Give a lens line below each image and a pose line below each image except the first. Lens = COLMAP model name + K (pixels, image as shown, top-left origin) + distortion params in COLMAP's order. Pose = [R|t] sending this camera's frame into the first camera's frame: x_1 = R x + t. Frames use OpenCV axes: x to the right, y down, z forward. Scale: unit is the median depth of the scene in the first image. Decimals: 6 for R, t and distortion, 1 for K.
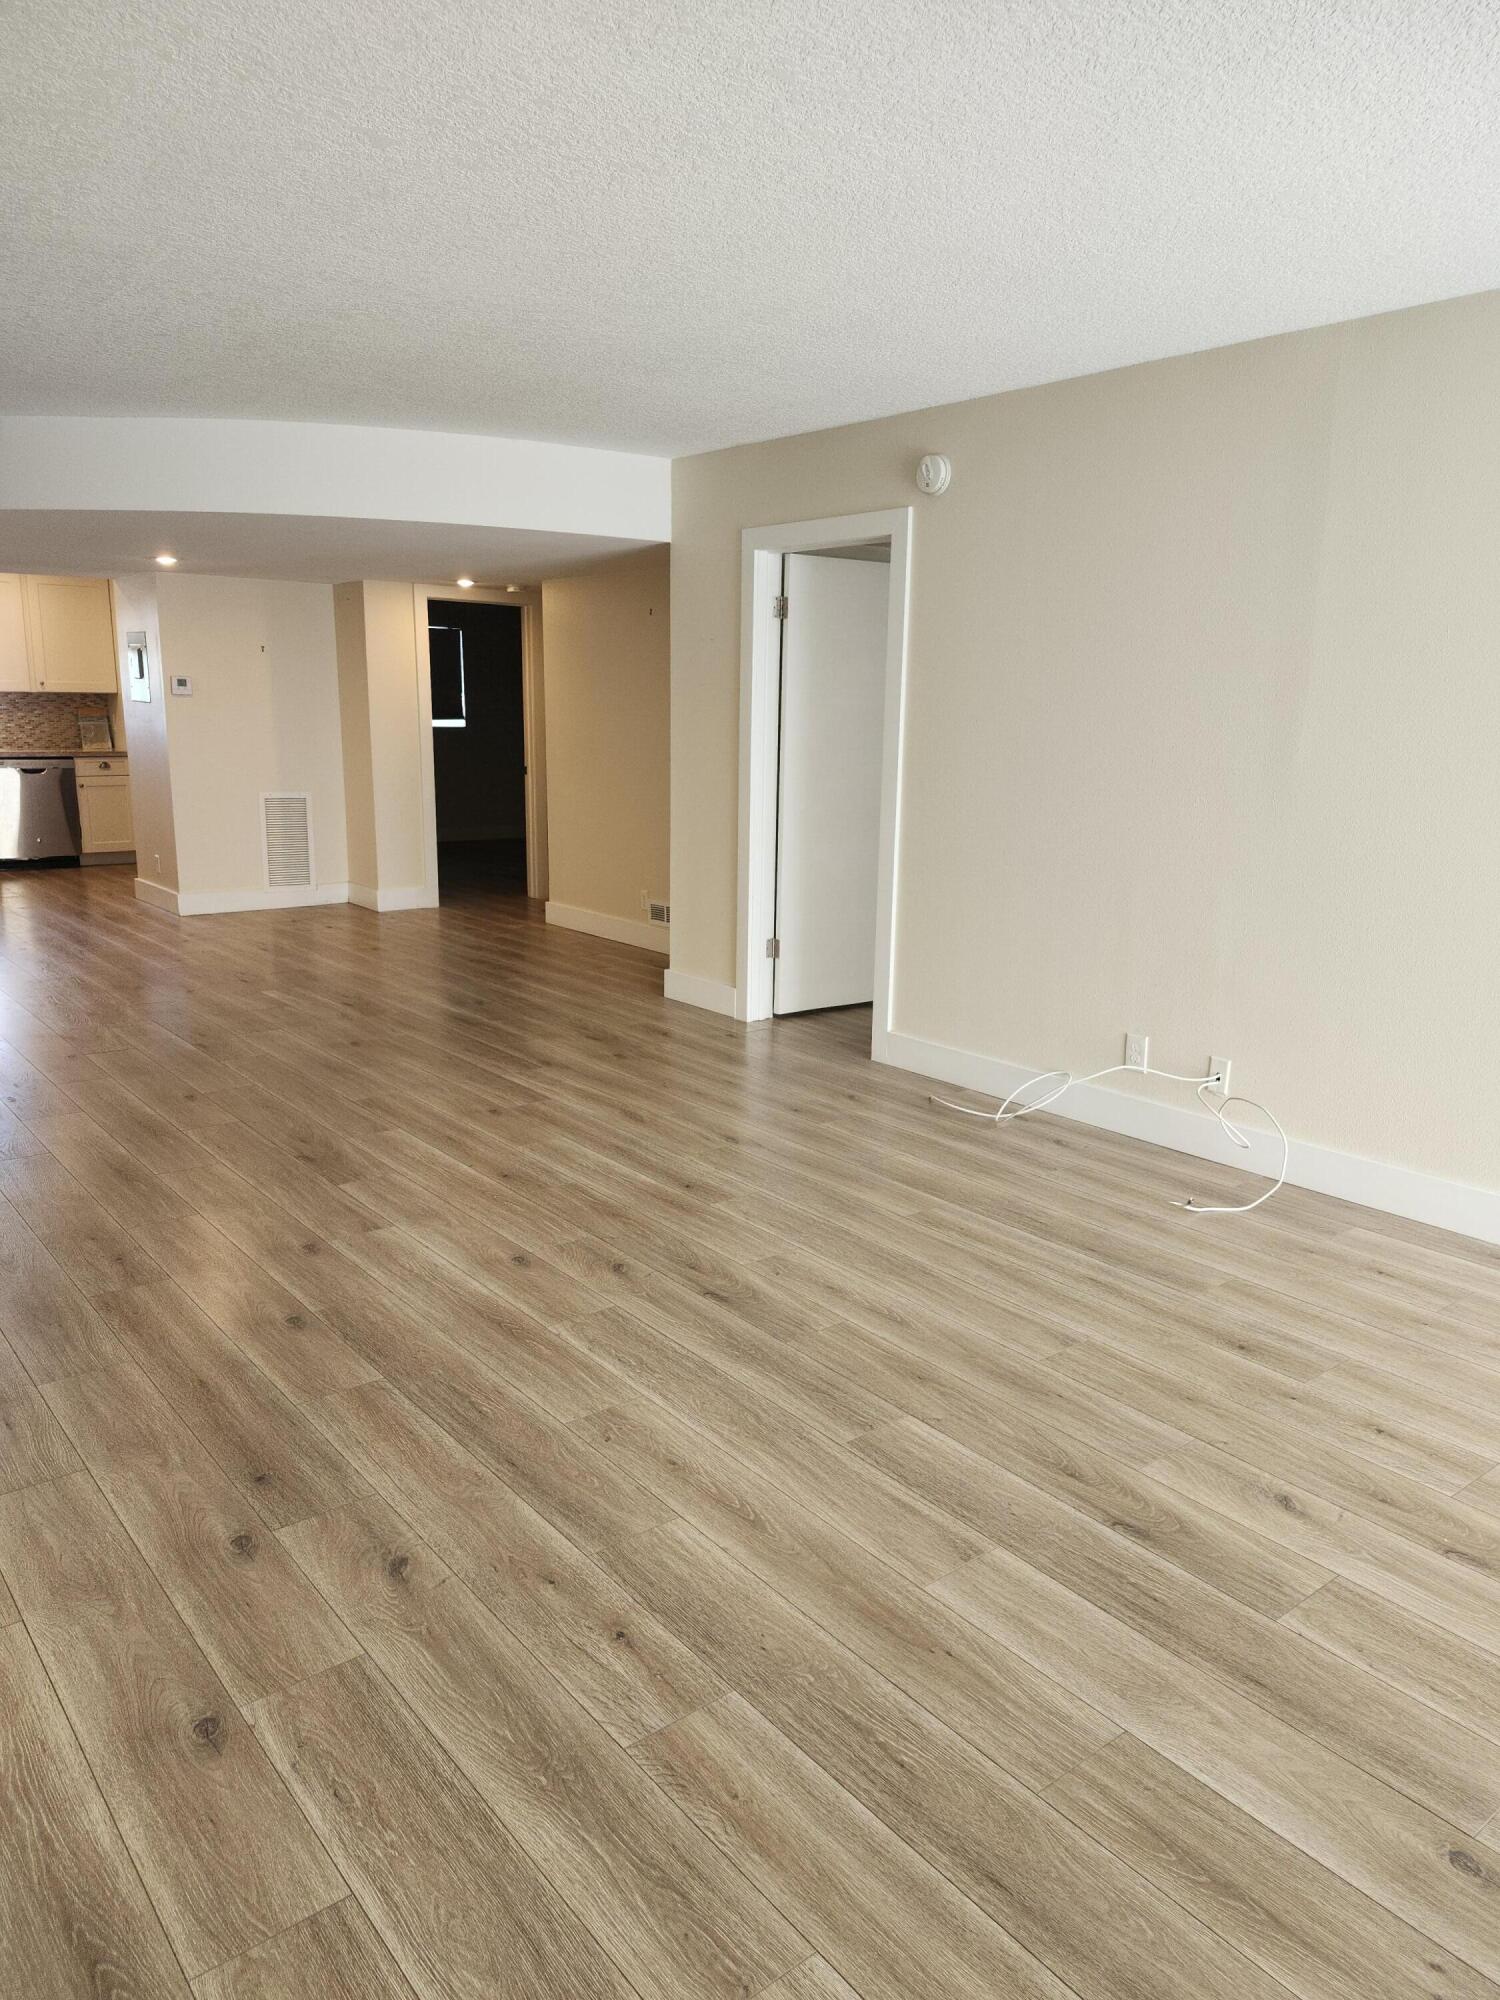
lens RADIAL K [[1361.7, 0, 750.0], [0, 1361.7, 1000.0], [0, 0, 1]] dist [0.077744, -0.087356]
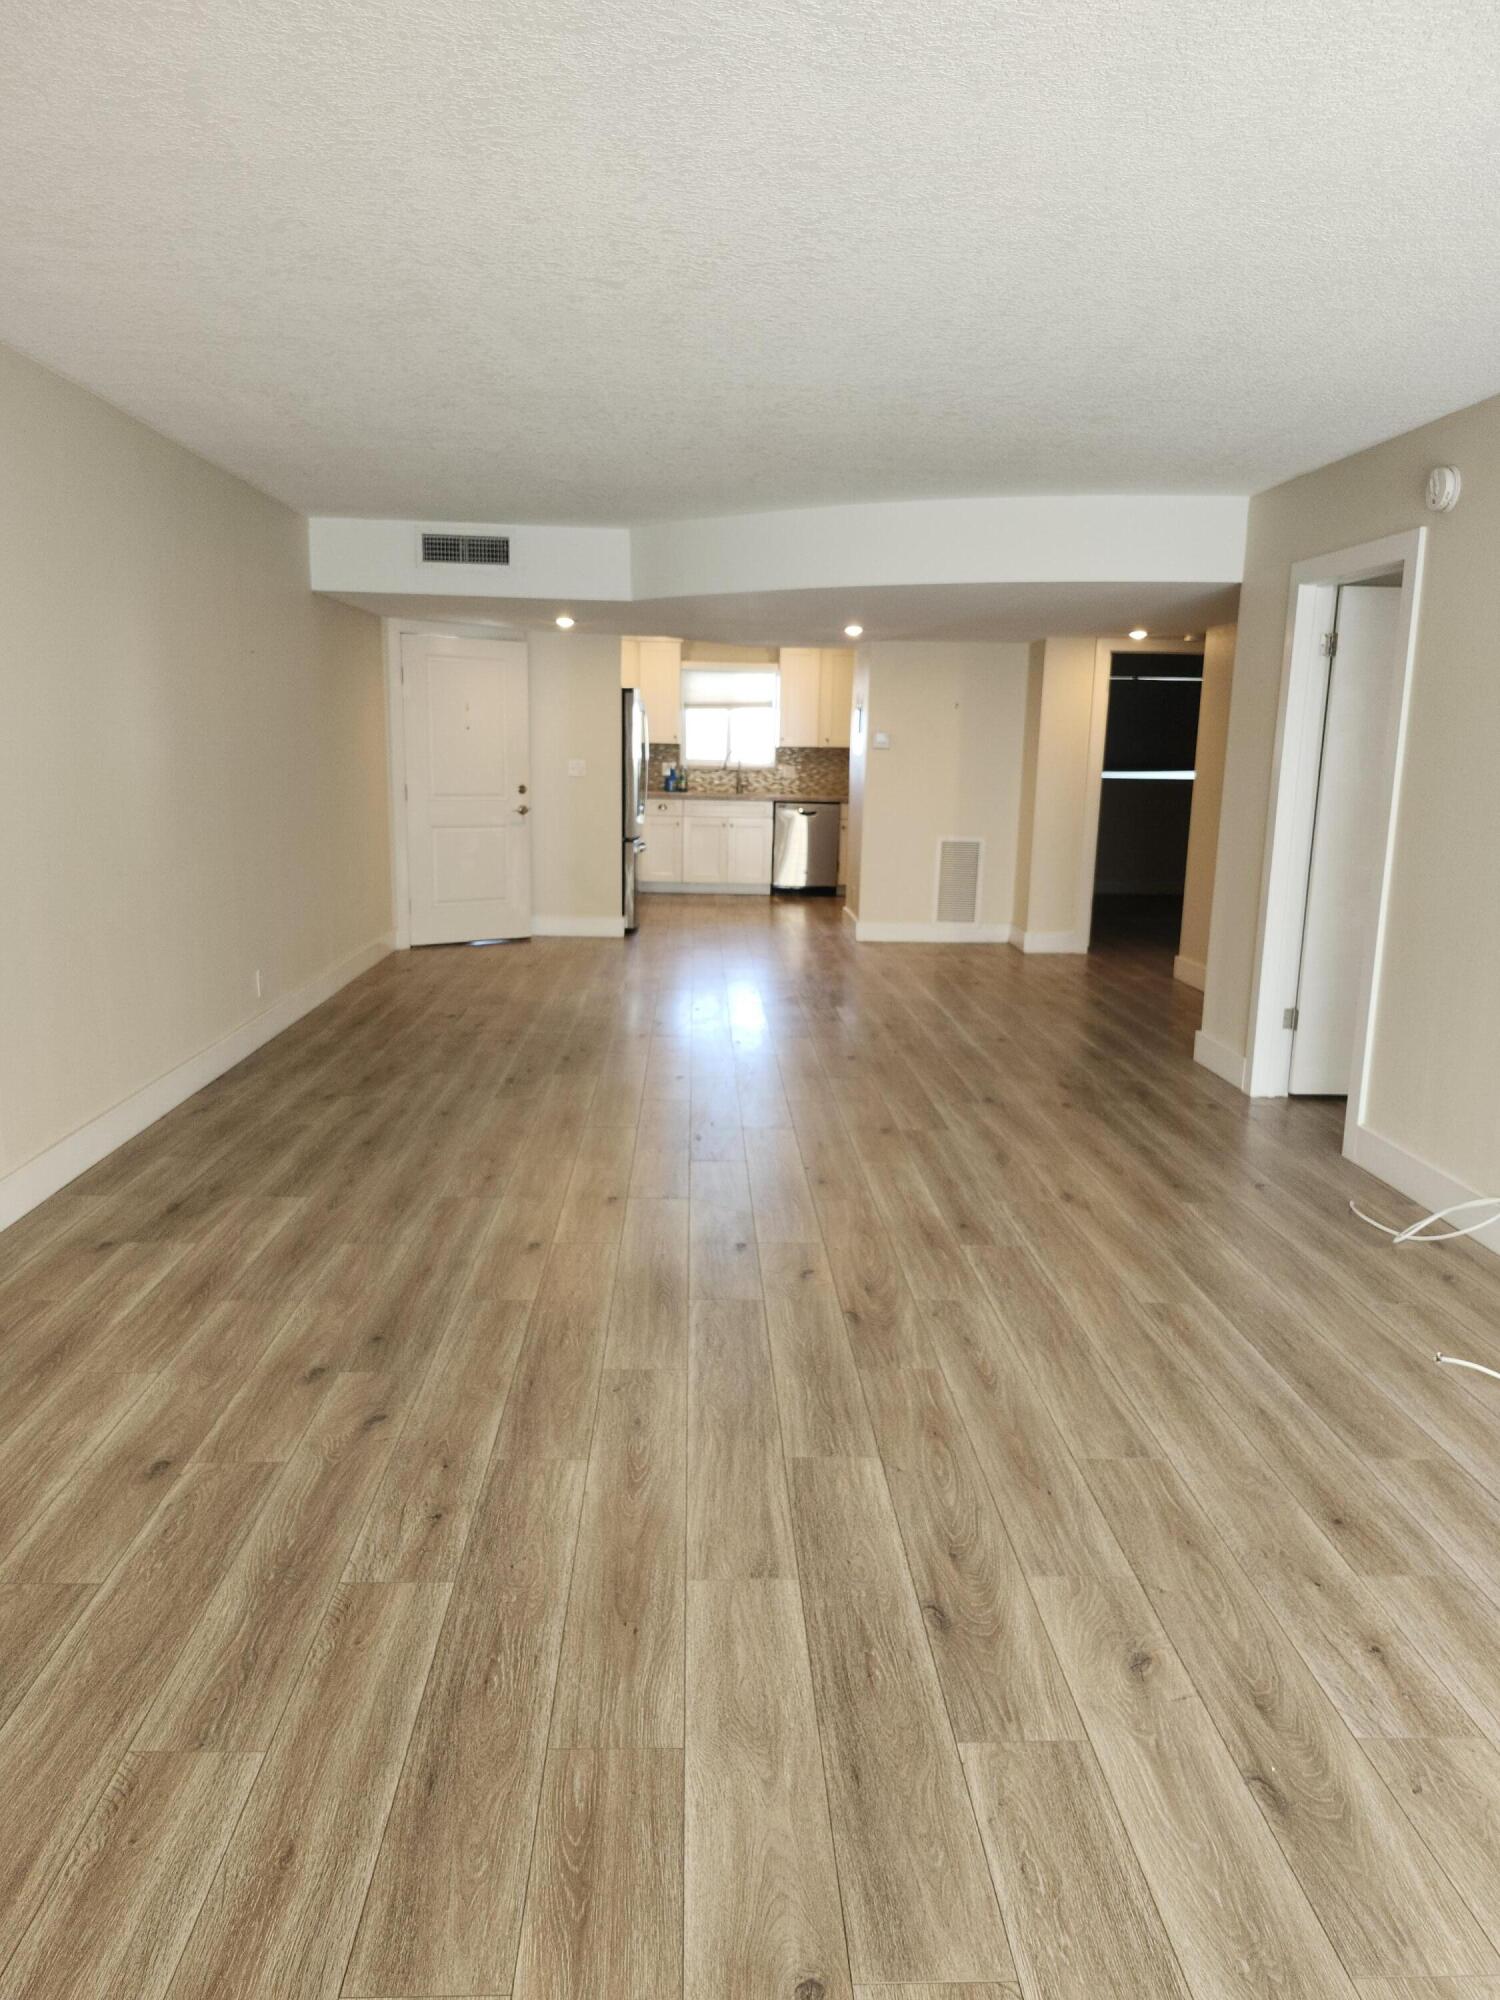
lens RADIAL K [[1356.8, 0, 733.3], [0, 1356.8, 994.6], [0, 0, 1]] dist [0.095392, -0.127882]
pose [[0.810137, 0.106744, -0.576440, 0.535266], [-0.130901, 0.991395, -0.000386, -0.012687], [0.571439, 0.075769, 0.817139, 0.103653]]
